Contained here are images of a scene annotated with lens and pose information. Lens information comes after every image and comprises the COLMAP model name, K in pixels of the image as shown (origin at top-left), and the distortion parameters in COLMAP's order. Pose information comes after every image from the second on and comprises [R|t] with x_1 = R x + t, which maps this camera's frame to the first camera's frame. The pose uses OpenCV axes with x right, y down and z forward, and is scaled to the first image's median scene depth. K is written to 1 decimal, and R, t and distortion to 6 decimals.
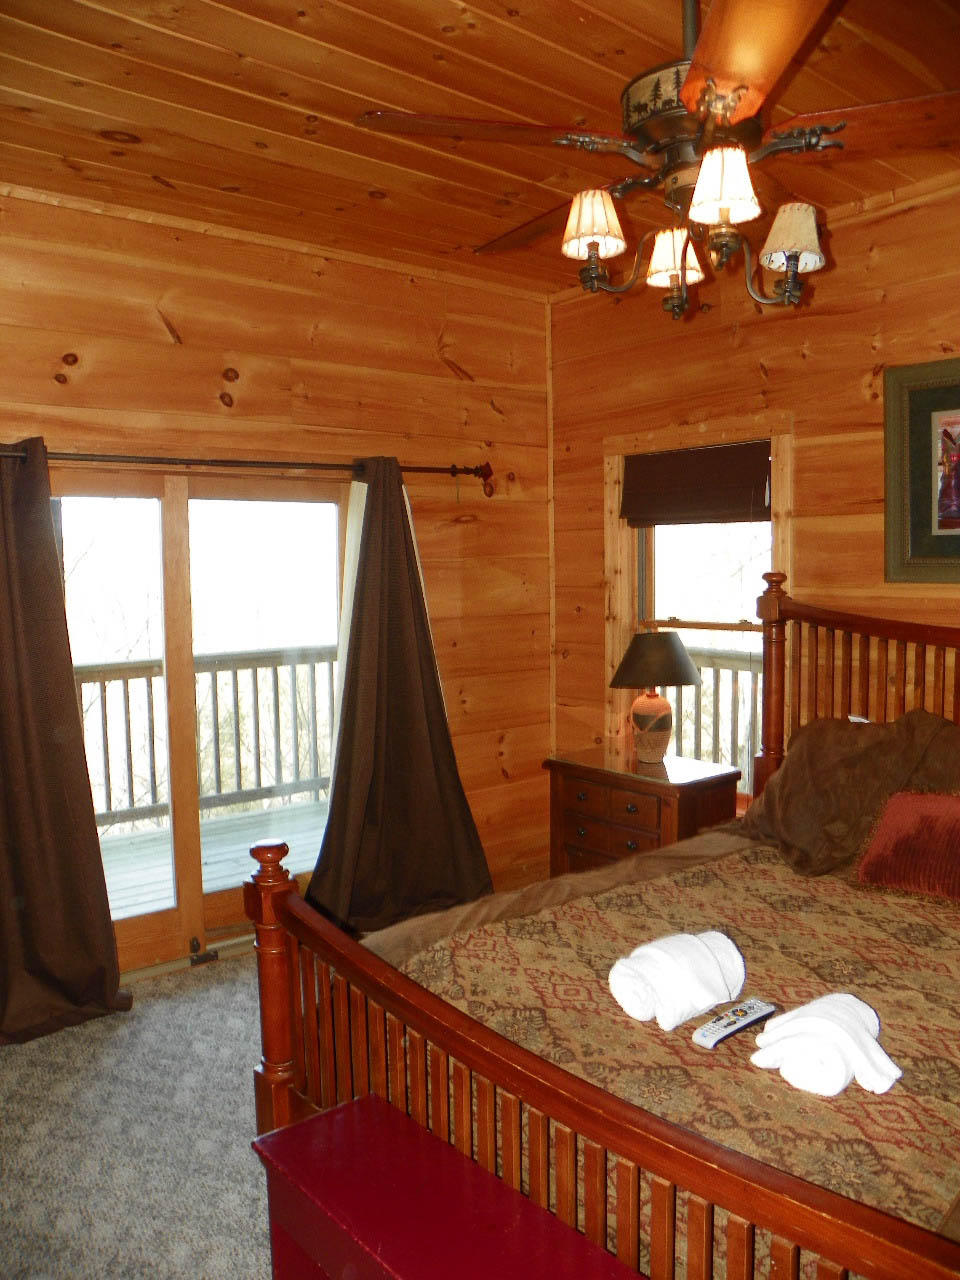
lens RADIAL K [[971.5, 0, 461.9], [0, 971.5, 641.7], [0, 0, 1]] dist [-0.157497, 0.100198]
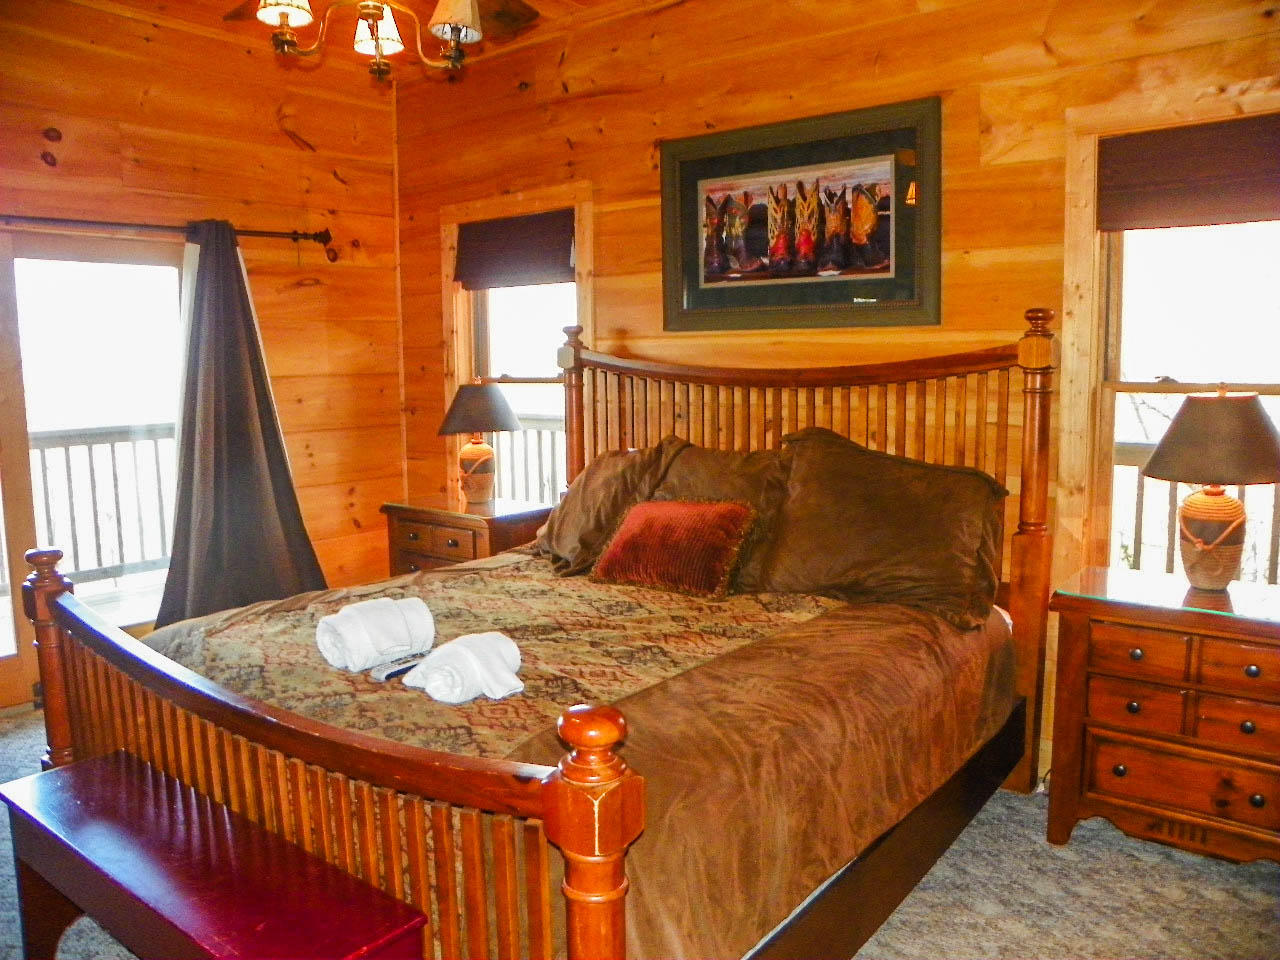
lens RADIAL K [[971.5, 0, 638.3], [0, 971.5, 480.8], [0, 0, 1]] dist [-0.157497, 0.100198]
pose [[0.974744, -0.026416, 0.221756, 0.138053], [0.016001, 0.998689, 0.048632, 0.052001], [-0.222750, -0.043855, 0.973889, -0.115305]]
